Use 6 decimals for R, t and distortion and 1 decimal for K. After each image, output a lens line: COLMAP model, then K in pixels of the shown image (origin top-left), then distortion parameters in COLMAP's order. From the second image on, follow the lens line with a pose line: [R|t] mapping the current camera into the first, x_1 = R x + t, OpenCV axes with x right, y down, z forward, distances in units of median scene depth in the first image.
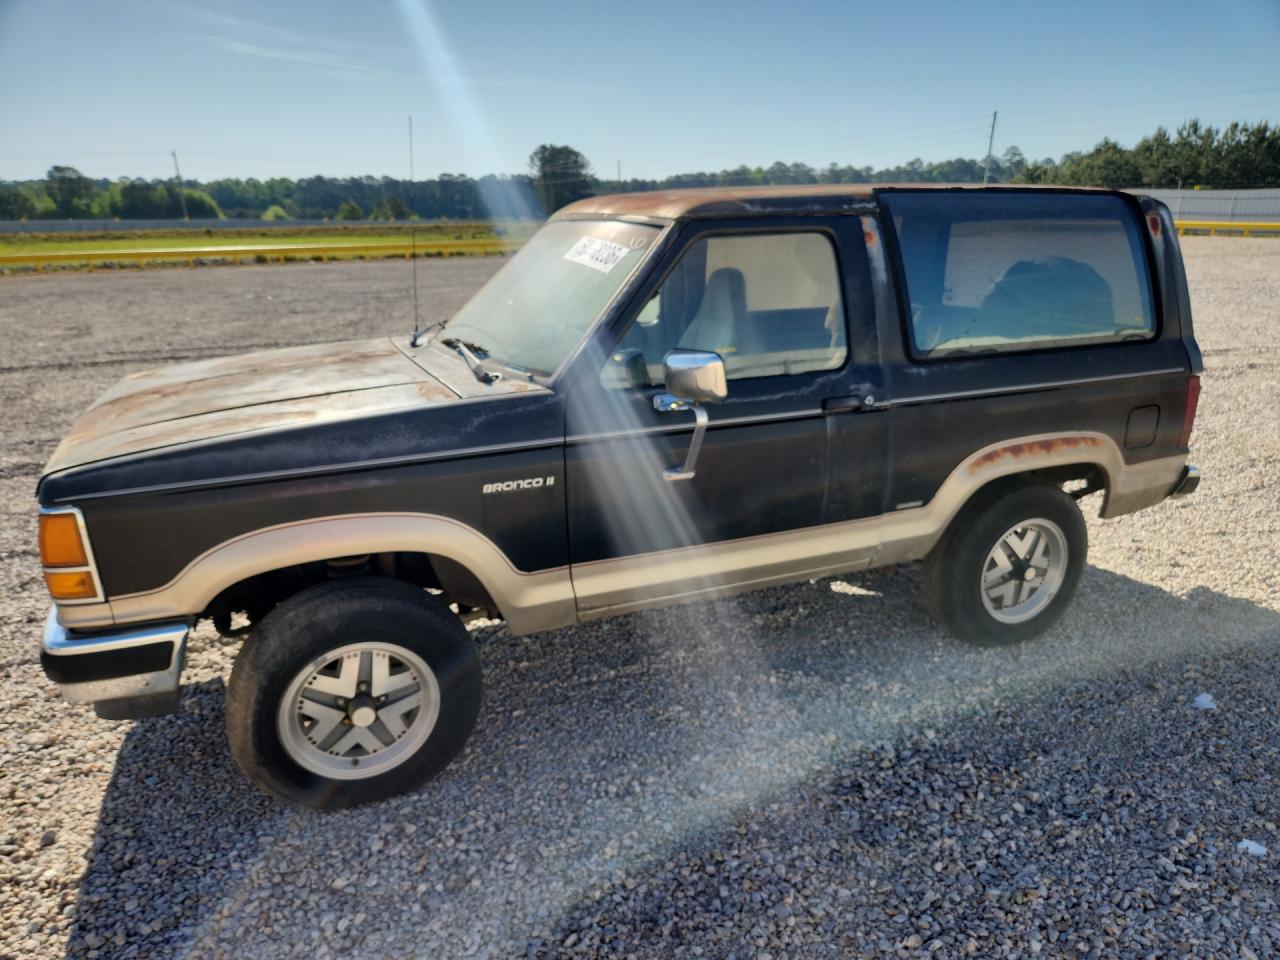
lens RADIAL K [[903.6, 0, 640.0], [0, 903.6, 480.0], [0, 0, 1]] dist [0.066179, -0.058139]
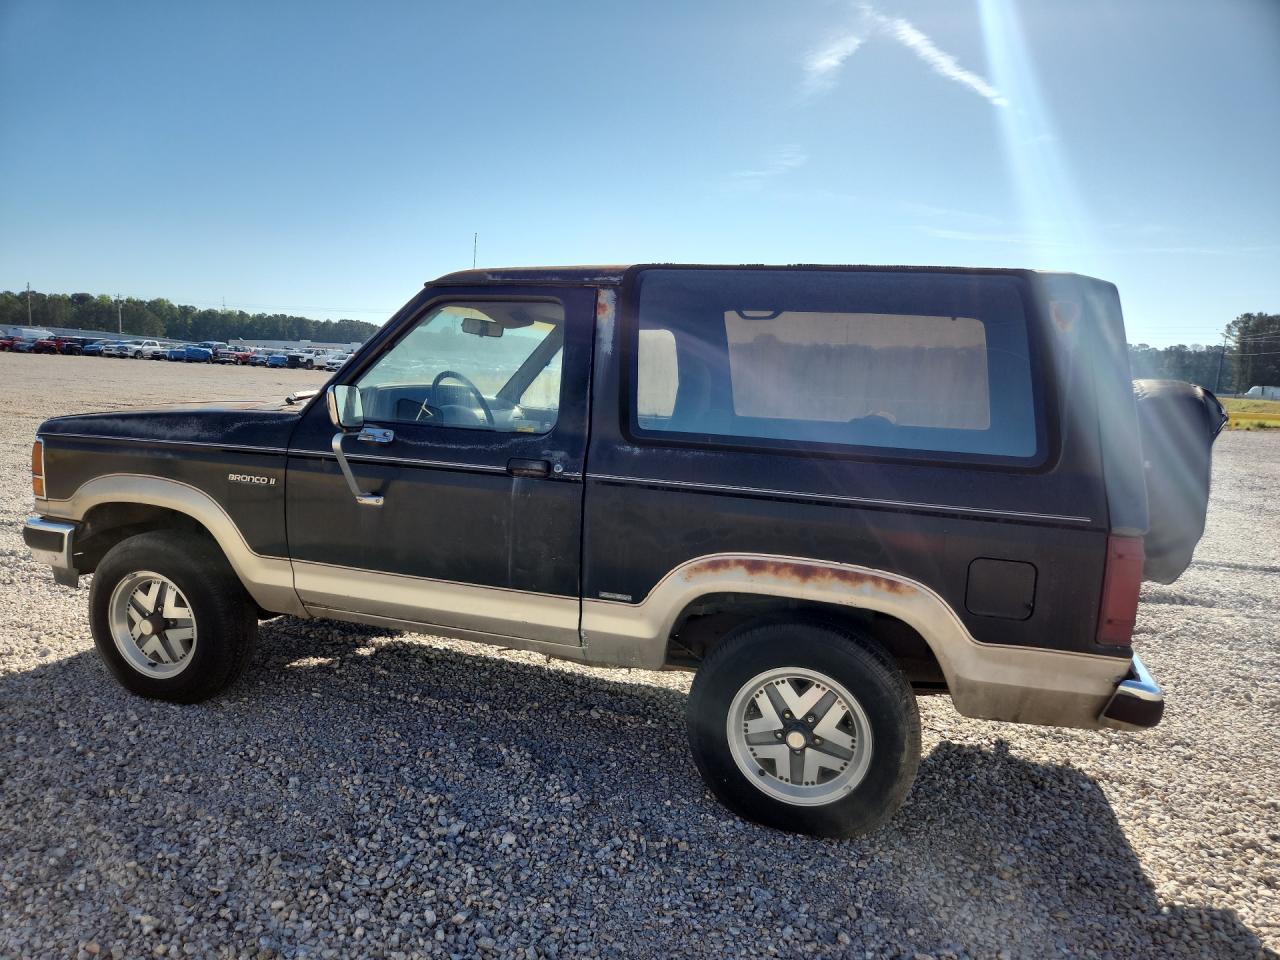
lens RADIAL K [[903.6, 0, 640.0], [0, 903.6, 480.0], [0, 0, 1]] dist [0.066179, -0.058139]
pose [[0.730829, 0.124292, -0.671149, 0.958599], [-0.242767, 0.966319, -0.085398, -0.014227], [0.637929, 0.225344, 0.736387, 0.345488]]
